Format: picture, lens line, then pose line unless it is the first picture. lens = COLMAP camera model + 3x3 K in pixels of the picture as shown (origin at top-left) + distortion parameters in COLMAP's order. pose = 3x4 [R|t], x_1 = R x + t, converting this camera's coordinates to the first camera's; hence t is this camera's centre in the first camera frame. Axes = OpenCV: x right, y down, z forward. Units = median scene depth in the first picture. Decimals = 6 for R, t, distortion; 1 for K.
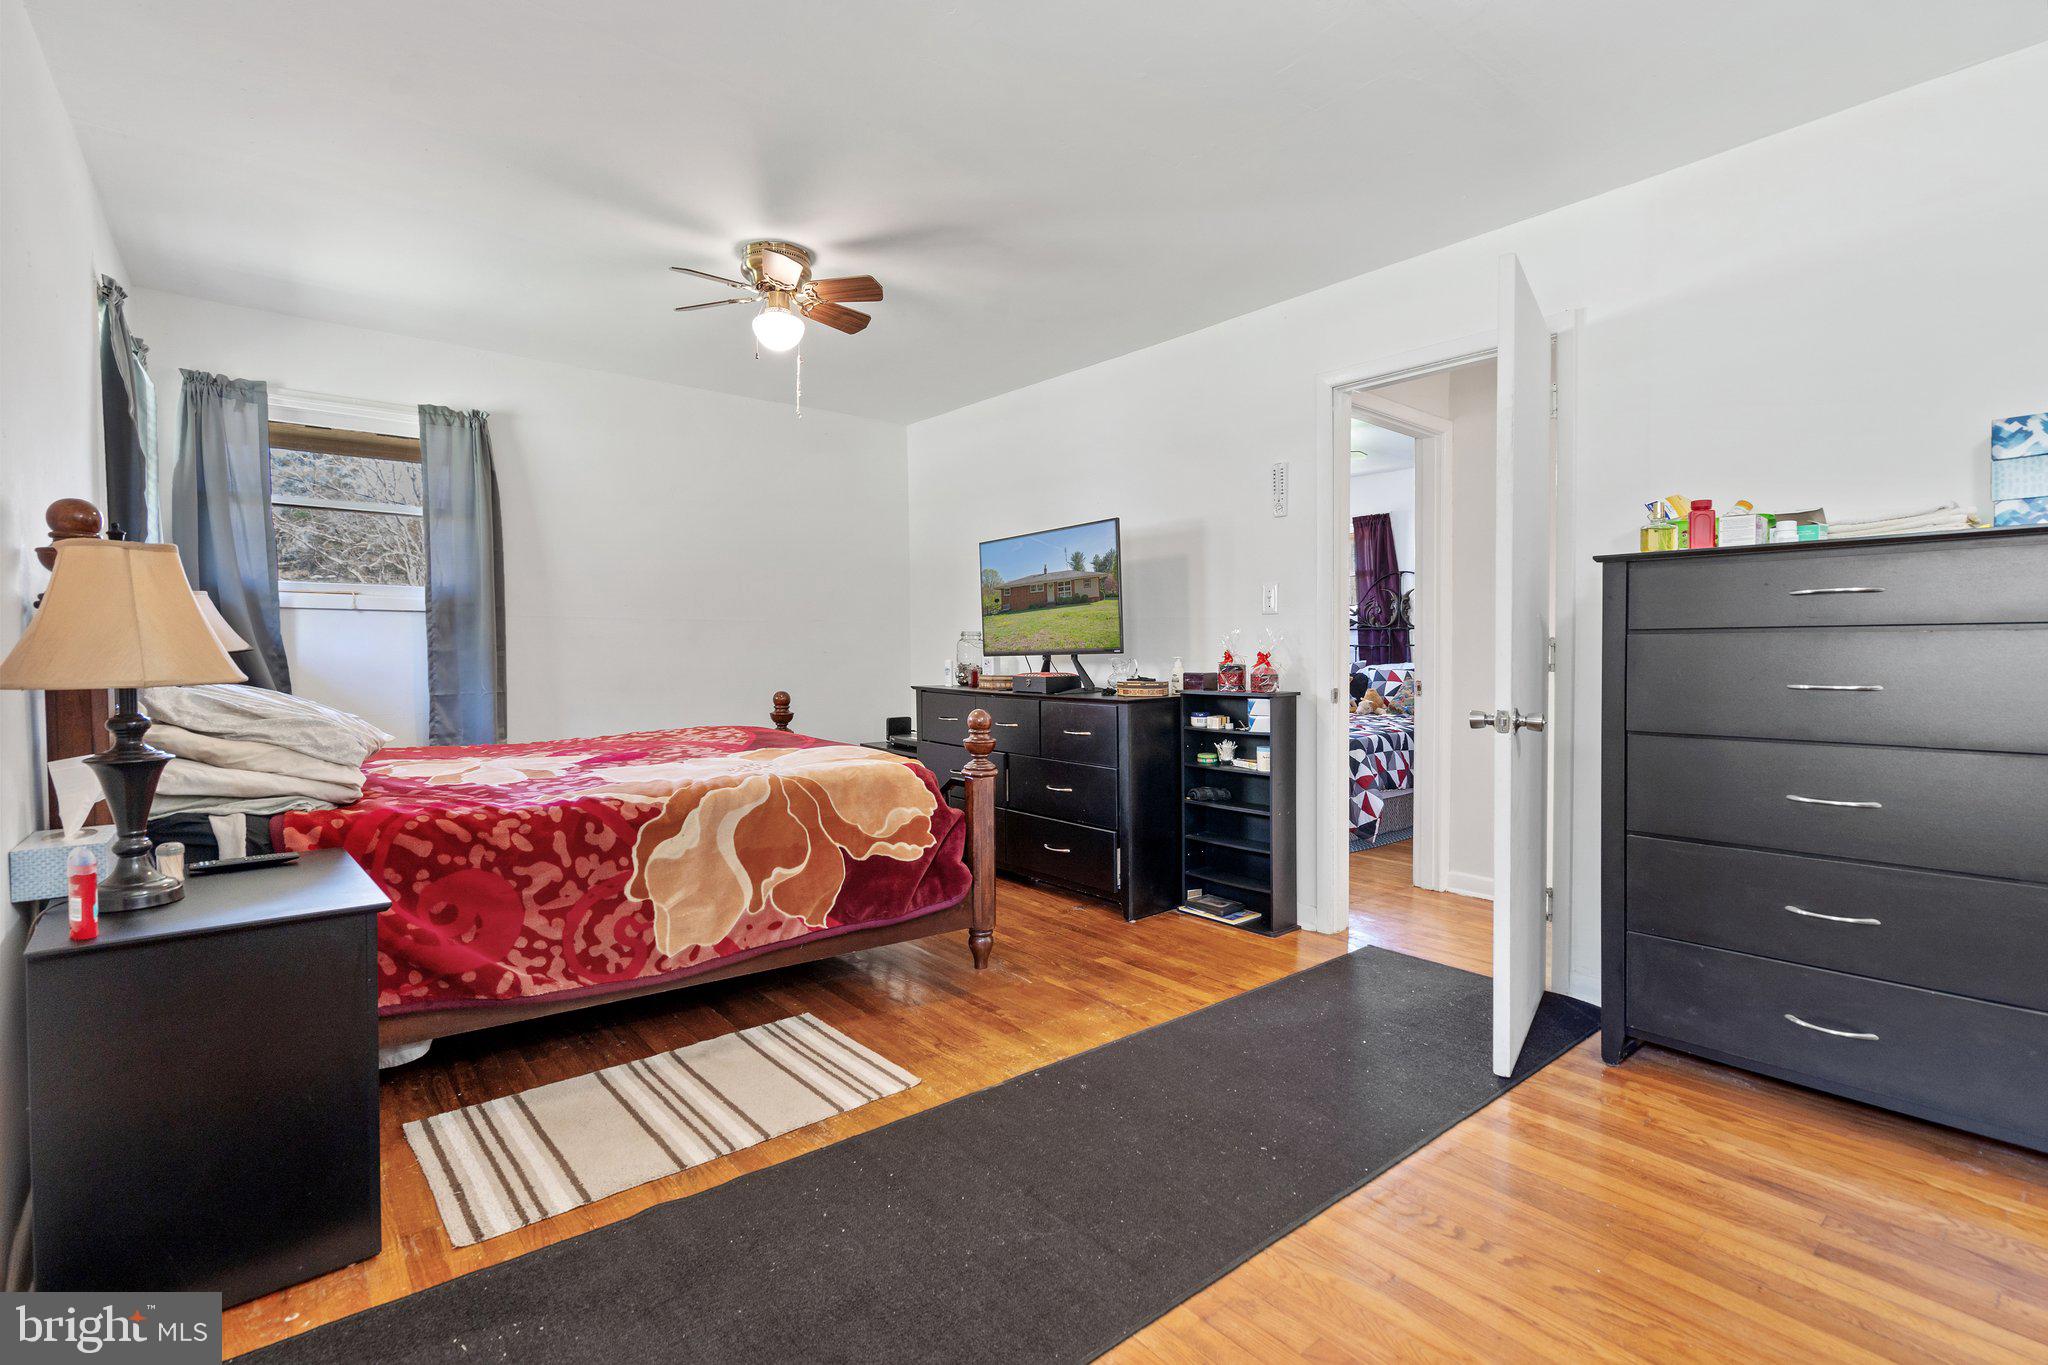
lens RADIAL K [[938.9, 0, 1013.8], [0, 938.9, 672.4], [0, 0, 1]] dist [-0.002025, 0.002038]
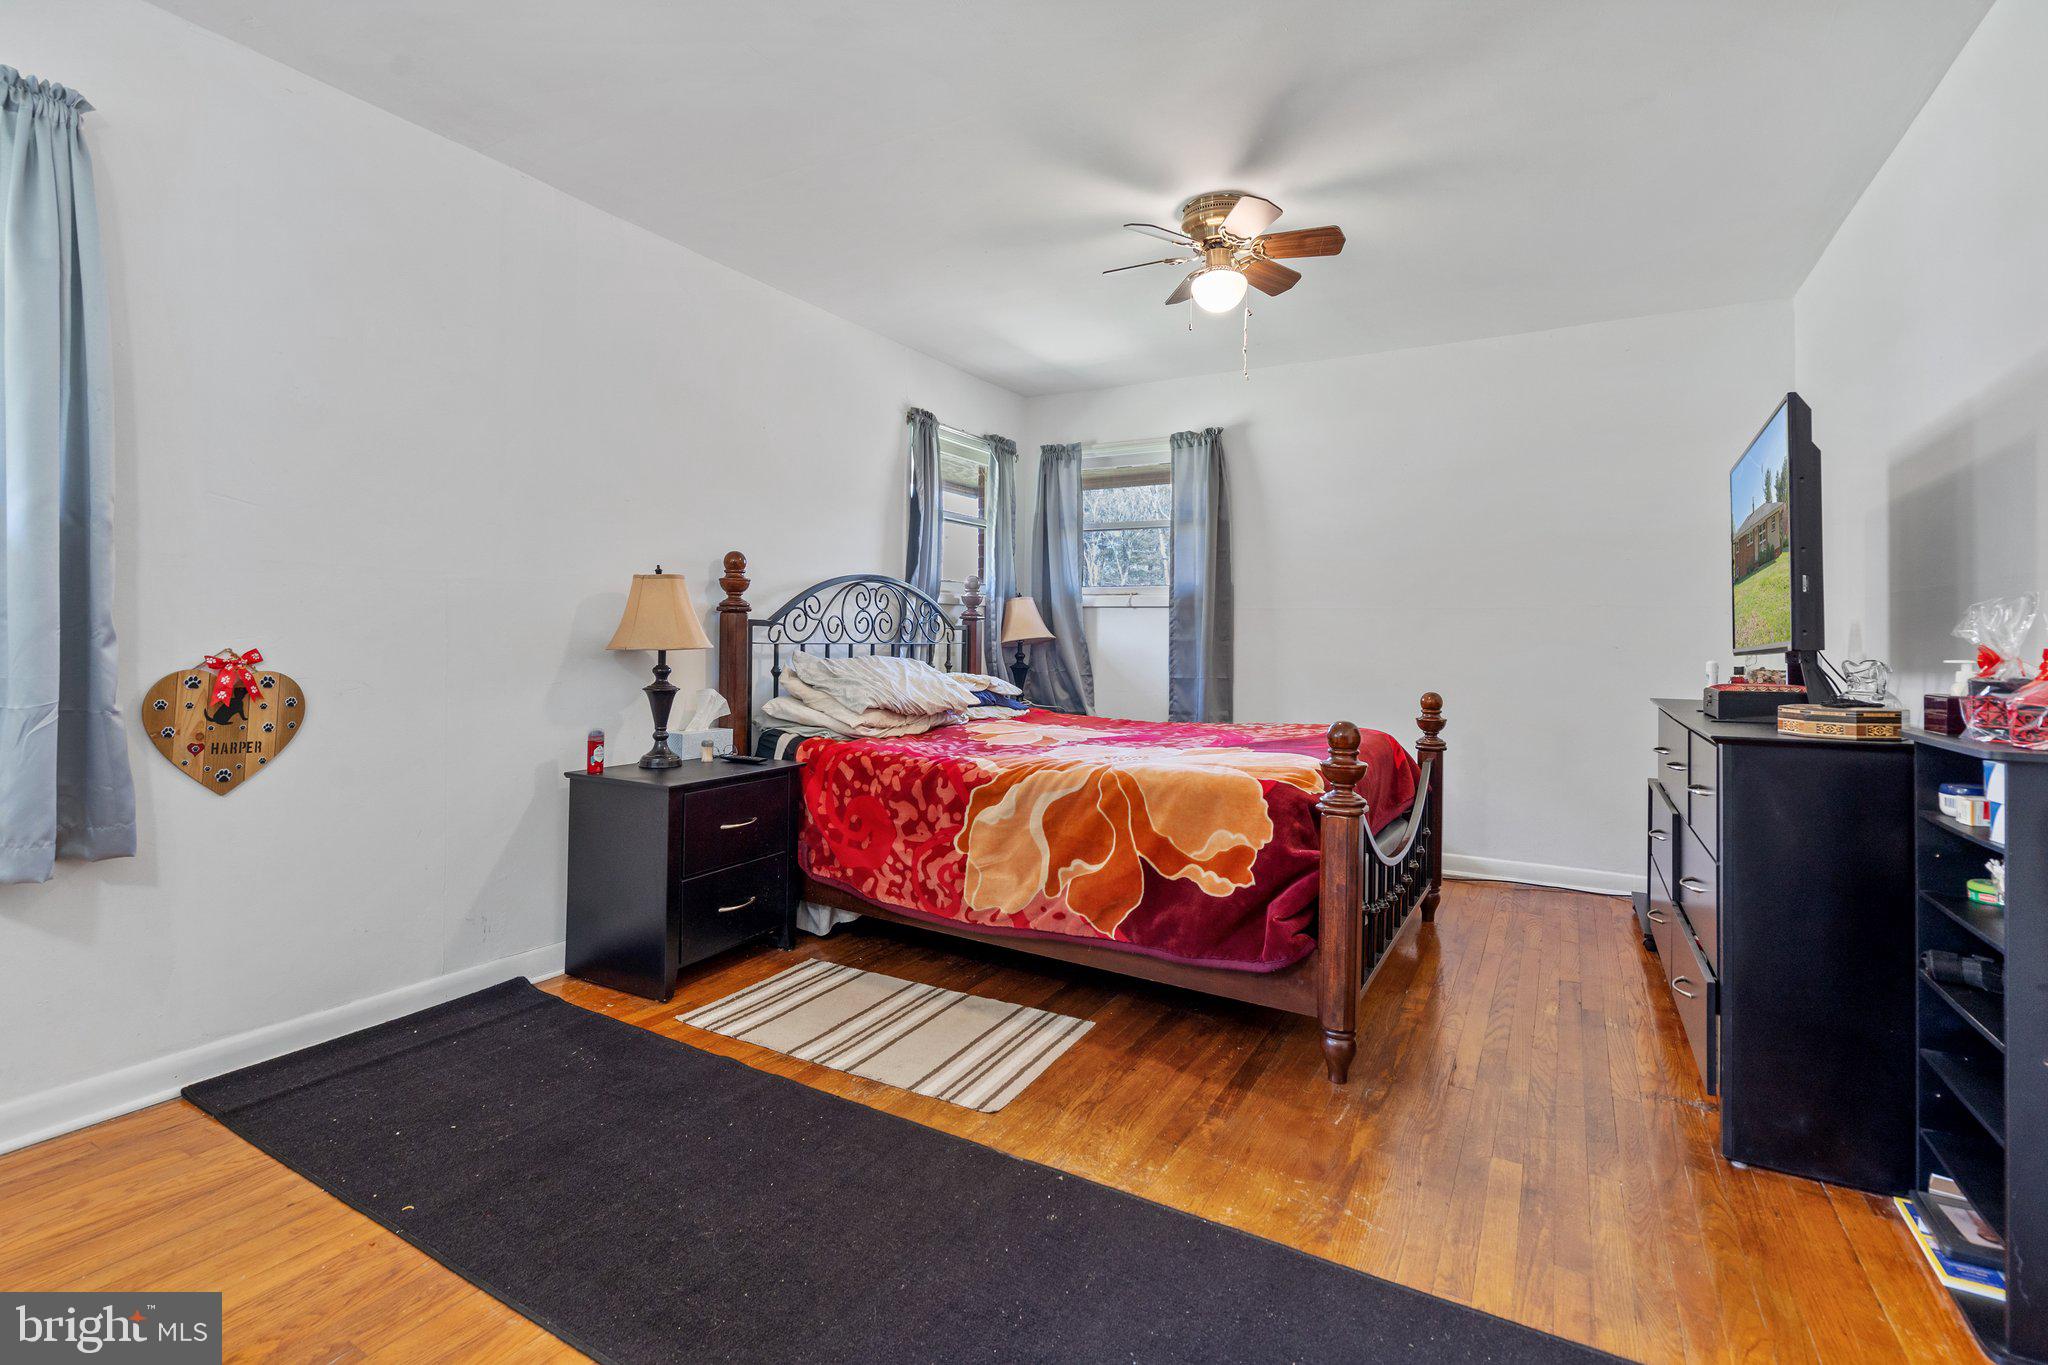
lens RADIAL K [[938.9, 0, 972.6], [0, 938.9, 642.2], [0, 0, 1]] dist [-0.002025, 0.002038]
pose [[0.346751, 0.006981, -0.937931, 0.630699], [-0.034335, 0.999397, -0.005255, -0.008594], [0.937328, 0.034026, 0.346782, 0.560130]]
